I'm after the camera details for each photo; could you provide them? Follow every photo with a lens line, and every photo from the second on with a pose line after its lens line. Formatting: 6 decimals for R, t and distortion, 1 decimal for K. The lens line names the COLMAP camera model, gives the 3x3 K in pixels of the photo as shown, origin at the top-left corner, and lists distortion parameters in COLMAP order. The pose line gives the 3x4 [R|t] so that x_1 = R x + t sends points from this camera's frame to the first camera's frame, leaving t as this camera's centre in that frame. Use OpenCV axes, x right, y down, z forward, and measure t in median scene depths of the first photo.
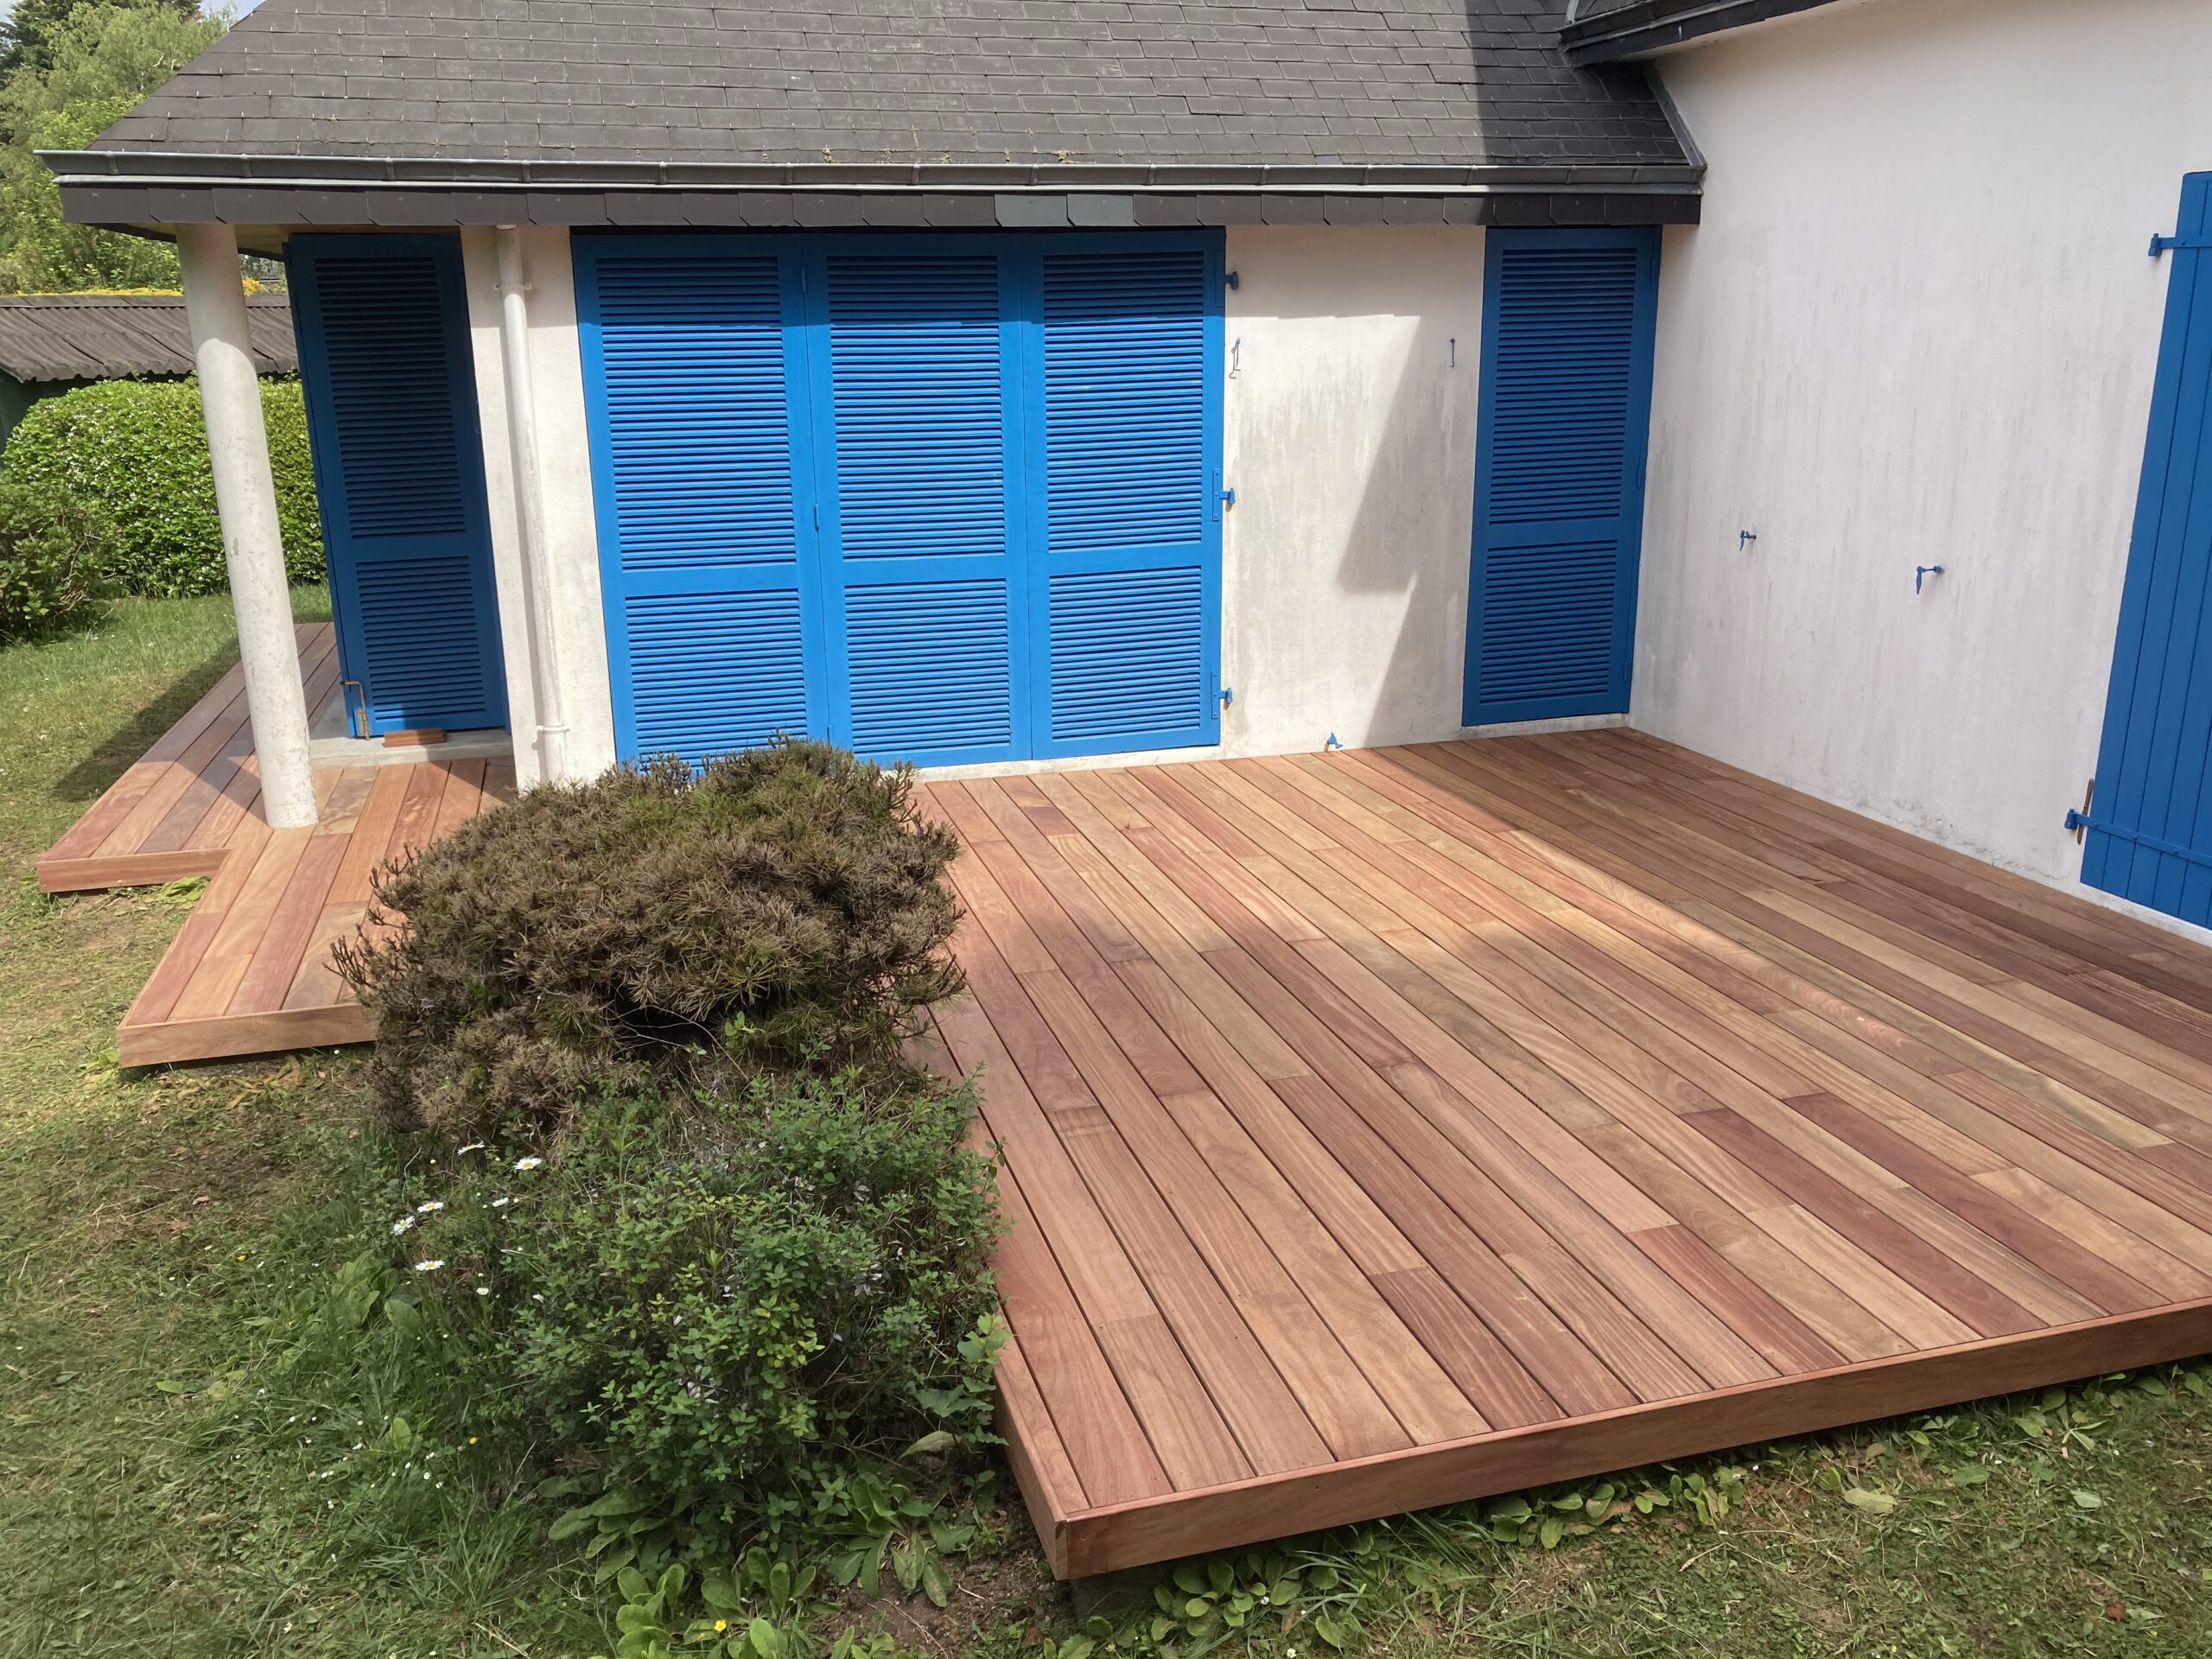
lens RADIAL K [[1806.4, 0, 1097.5], [0, 1806.4, 833.6], [0, 0, 1]] dist [0.016131, -0.002916]
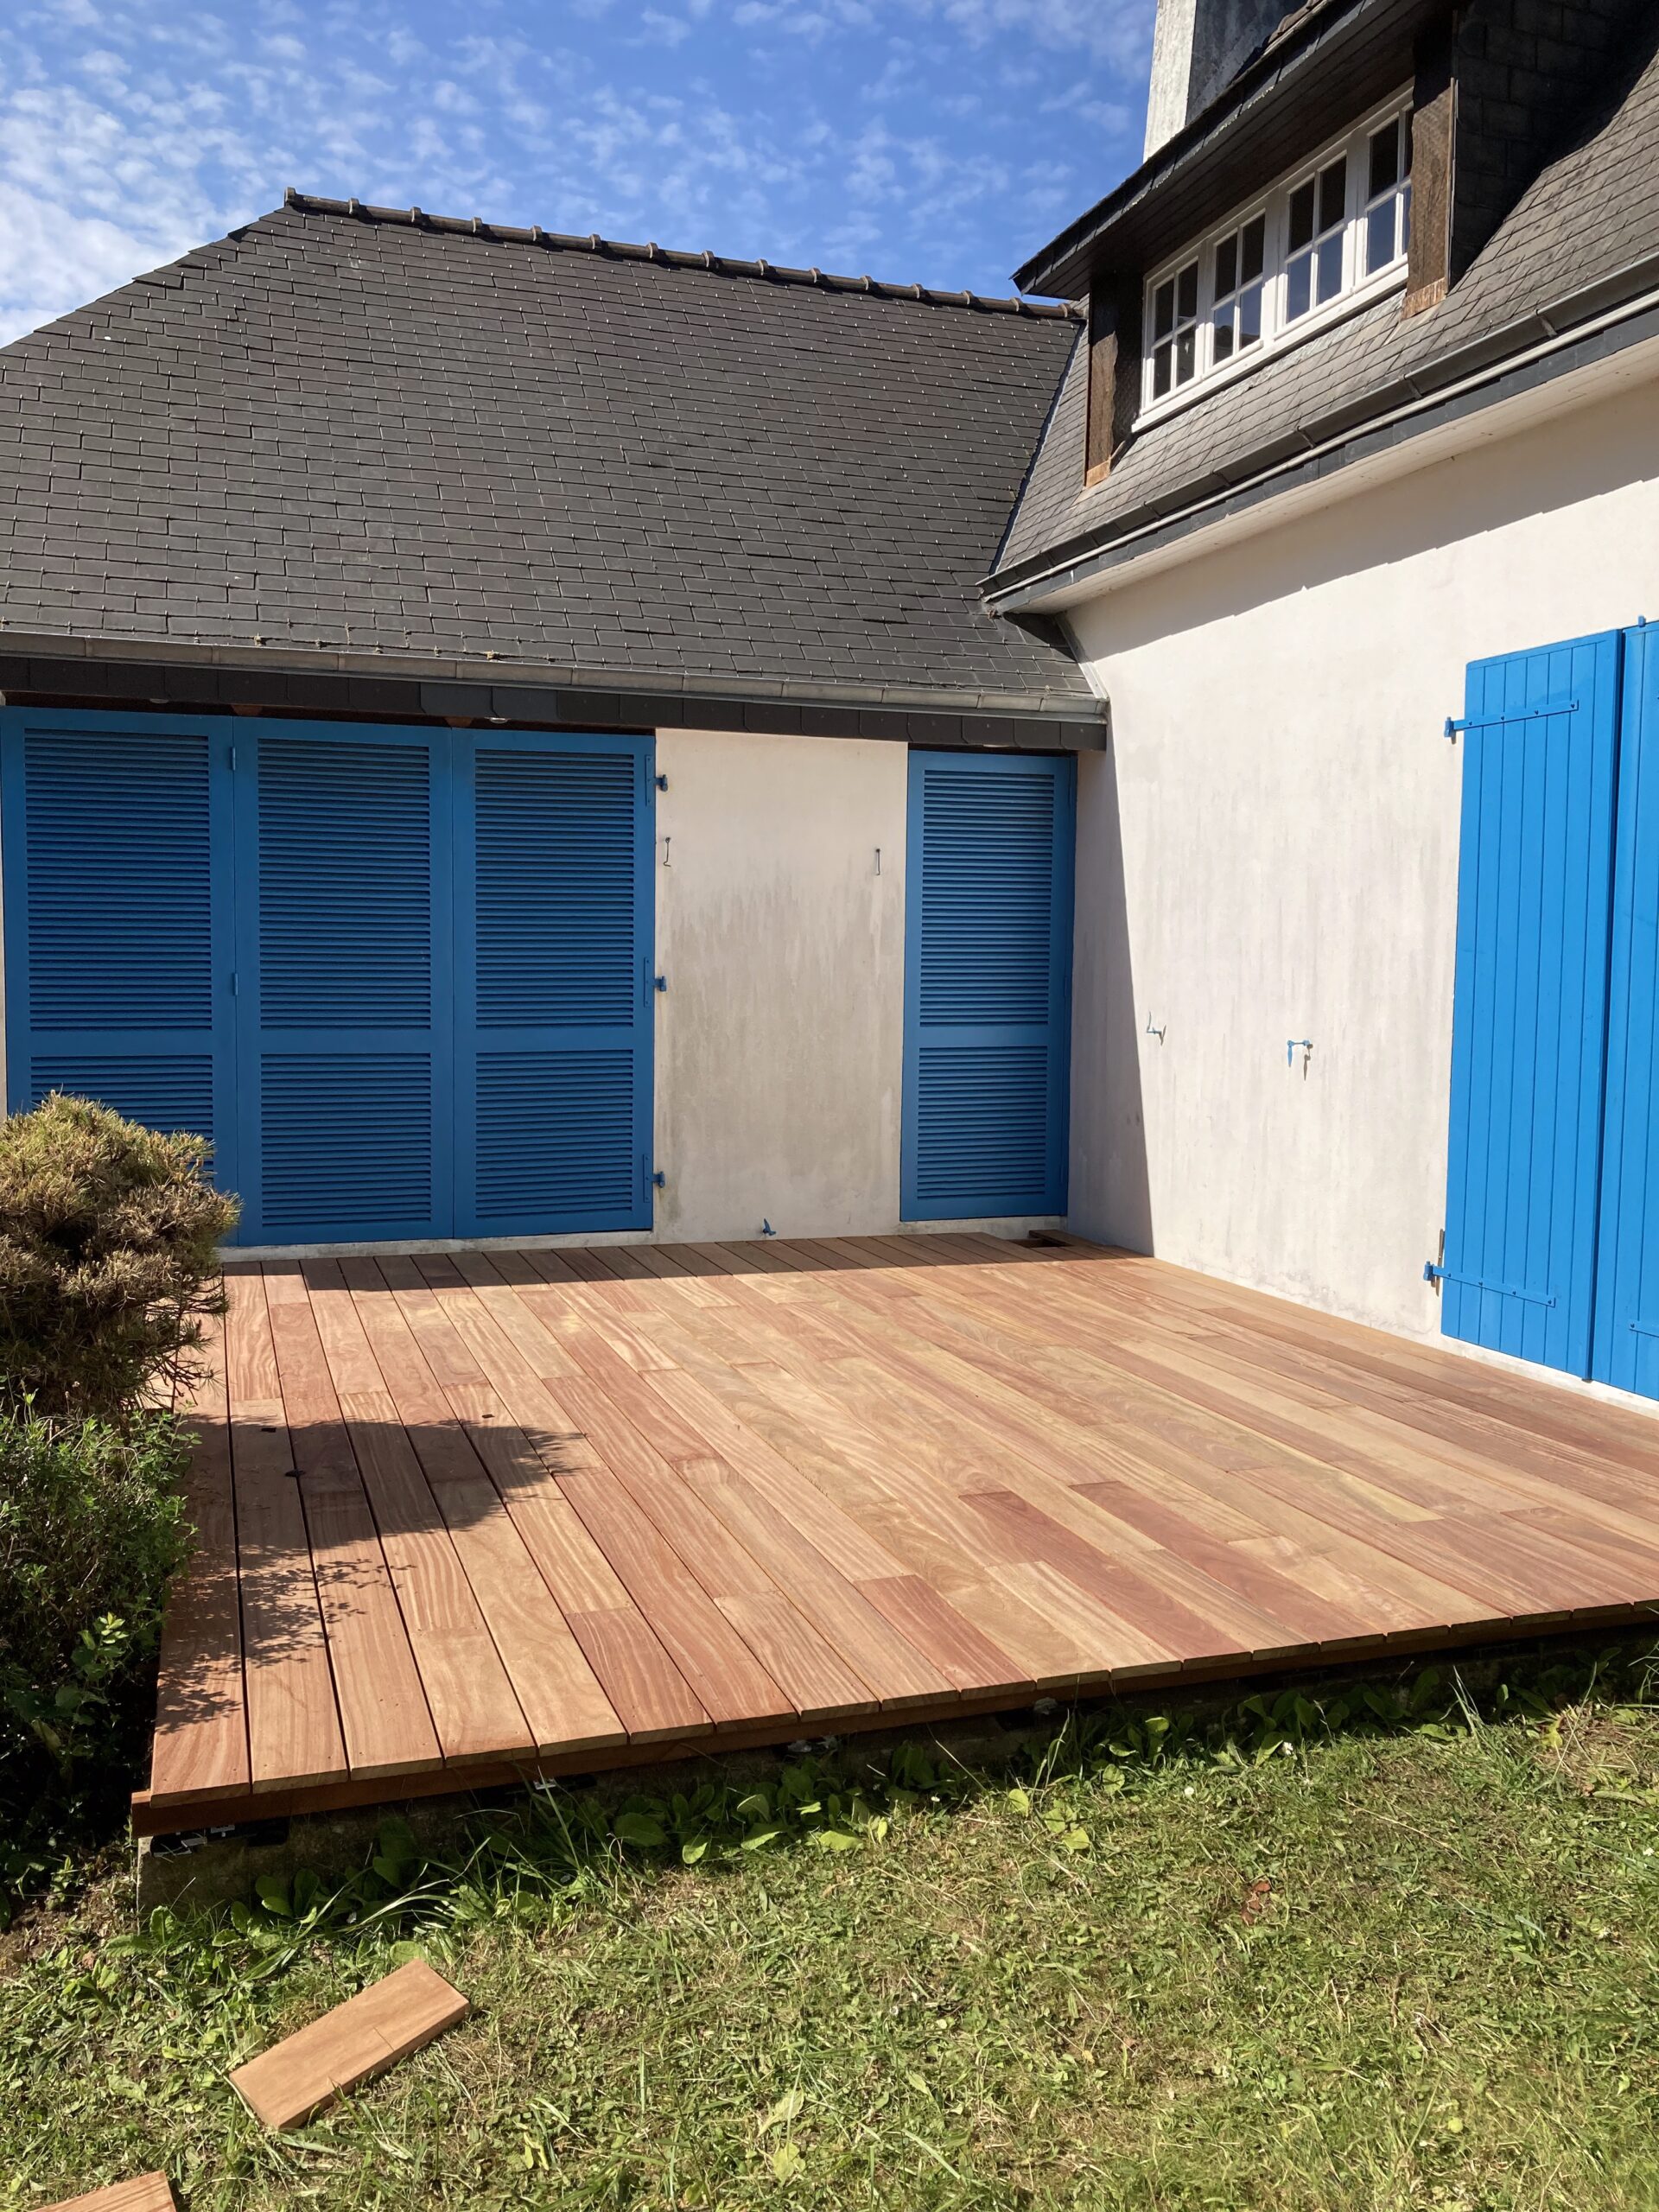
lens RADIAL K [[1806.4, 0, 822.6], [0, 1806.4, 1099.7], [0, 0, 1]] dist [0.016131, -0.002916]
pose [[0.998095, 0.020686, 0.058118, 0.117651], [-0.008665, 0.979773, -0.199927, 0.089201], [-0.061078, 0.199042, 0.978086, 0.007221]]
